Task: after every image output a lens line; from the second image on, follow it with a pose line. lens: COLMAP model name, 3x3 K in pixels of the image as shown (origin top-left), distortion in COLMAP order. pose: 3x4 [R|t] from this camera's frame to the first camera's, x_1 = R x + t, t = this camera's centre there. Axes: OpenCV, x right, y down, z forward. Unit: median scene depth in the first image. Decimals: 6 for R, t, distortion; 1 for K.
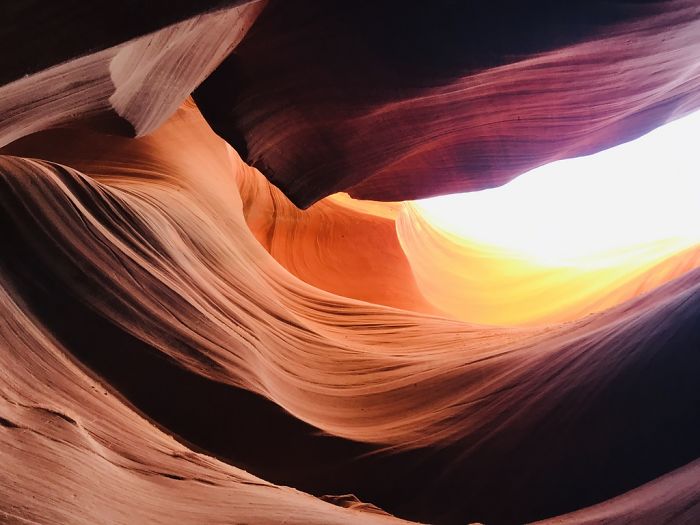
lens RADIAL K [[565.0, 0, 350.0], [0, 565.0, 262.5], [0, 0, 1]] dist [0.001561, -0.000003]
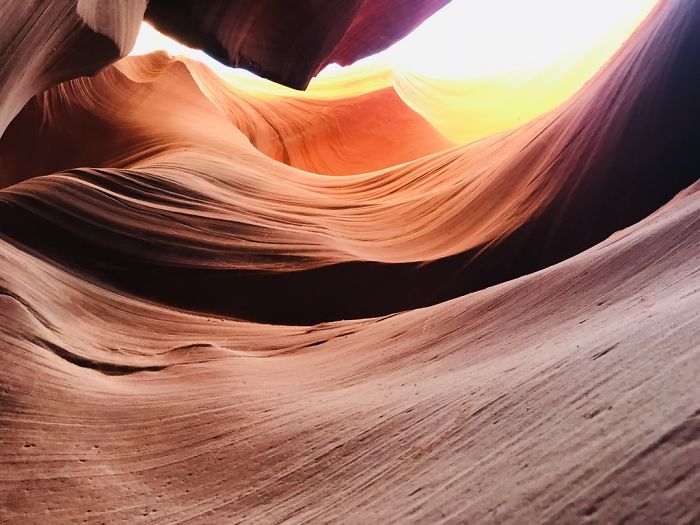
lens RADIAL K [[561.0, 0, 350.0], [0, 561.0, 262.5], [0, 0, 1]] dist [0.009588, -0.005394]
pose [[0.884738, -0.455408, -0.099209, -0.058770], [0.464761, 0.878056, 0.114085, 0.107221], [0.035156, -0.147044, 0.988505, -0.004435]]
